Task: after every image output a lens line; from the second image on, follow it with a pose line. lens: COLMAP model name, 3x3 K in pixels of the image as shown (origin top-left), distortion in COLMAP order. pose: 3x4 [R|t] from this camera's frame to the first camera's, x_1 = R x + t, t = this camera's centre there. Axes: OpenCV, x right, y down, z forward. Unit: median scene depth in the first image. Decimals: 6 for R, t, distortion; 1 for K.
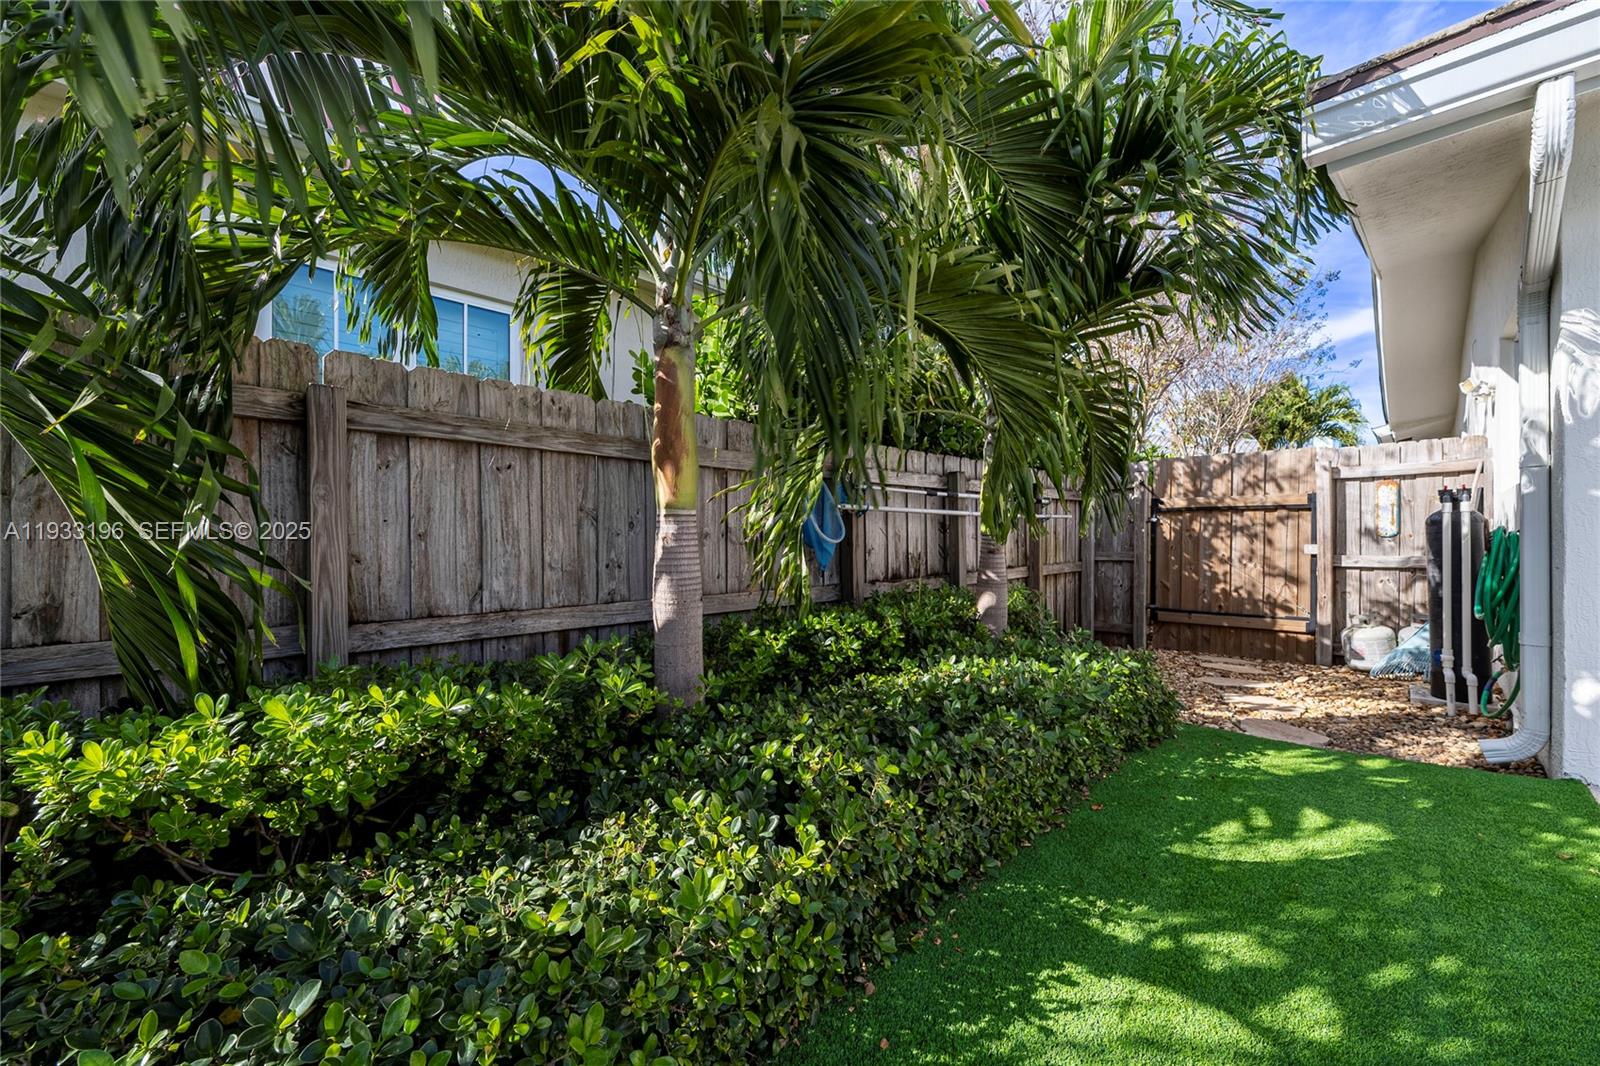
lens RADIAL K [[643.2, 0, 798.7], [0, 643.2, 541.2], [0, 0, 1]] dist [-0.014389, -0.000334]
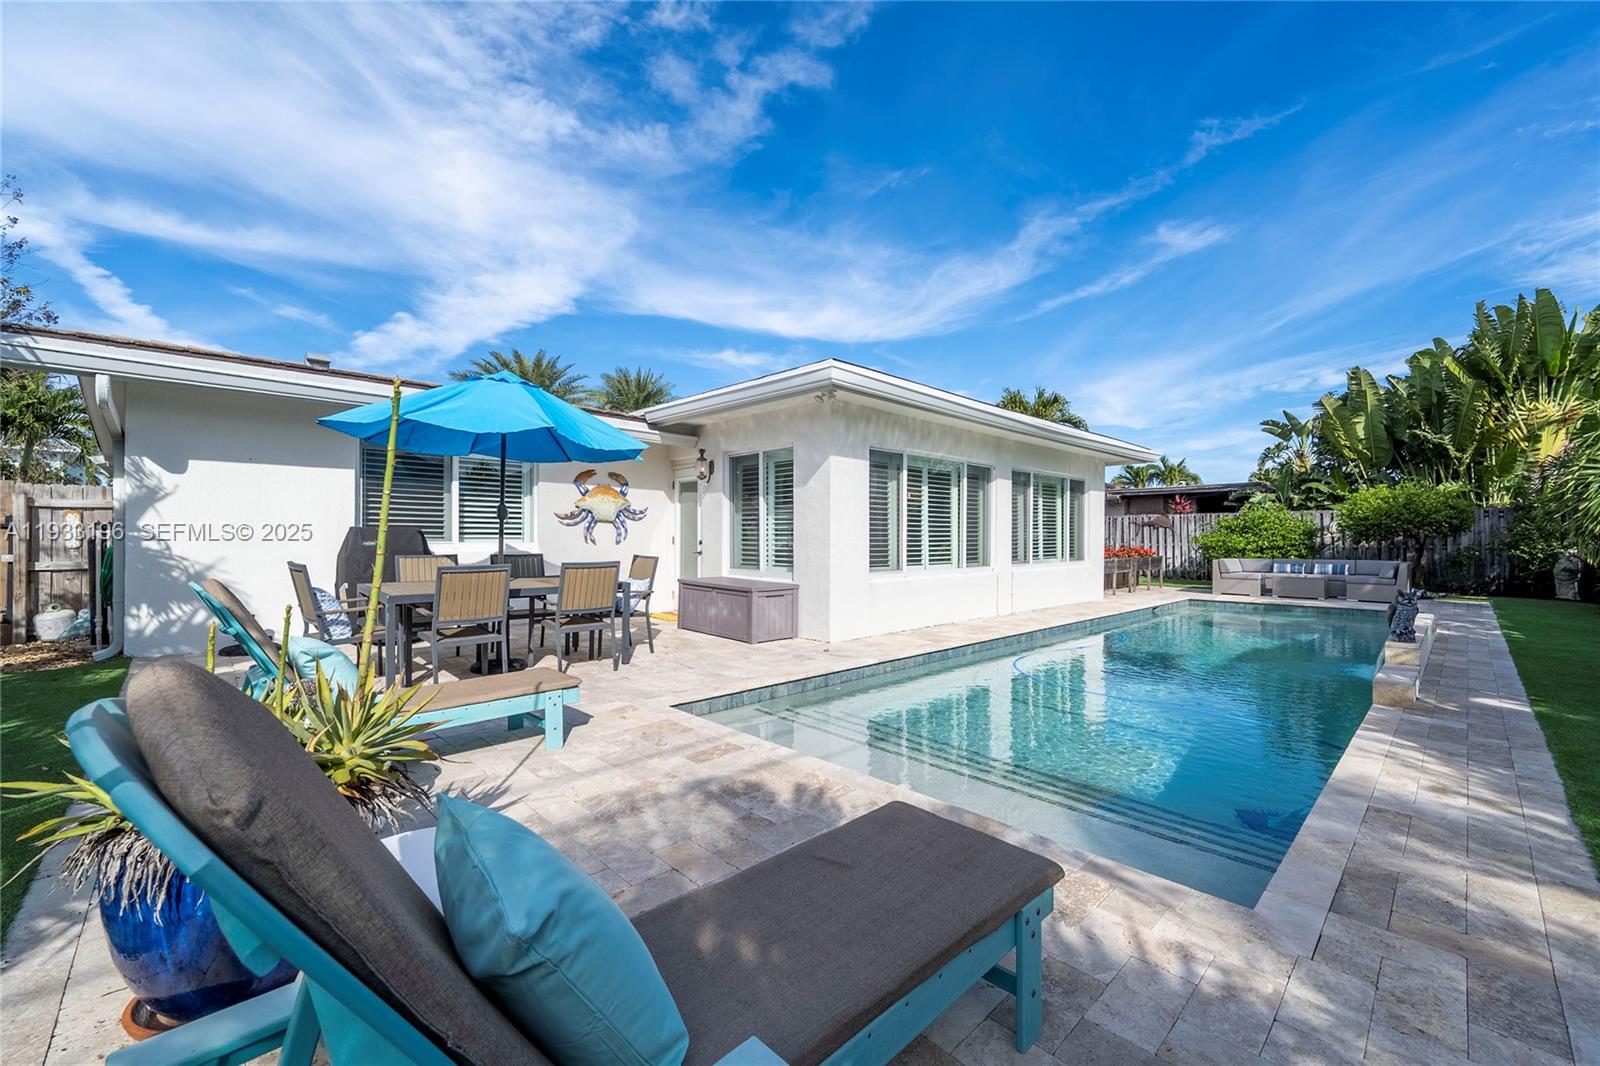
lens RADIAL K [[643.2, 0, 805.4], [0, 643.2, 538.0], [0, 0, 1]] dist [-0.014389, -0.000334]
pose [[0.021859, 0.010867, 0.999702, -0.468882], [0.001672, 0.999939, -0.010906, -0.012842], [-0.999760, 0.001910, 0.021840, -0.693278]]
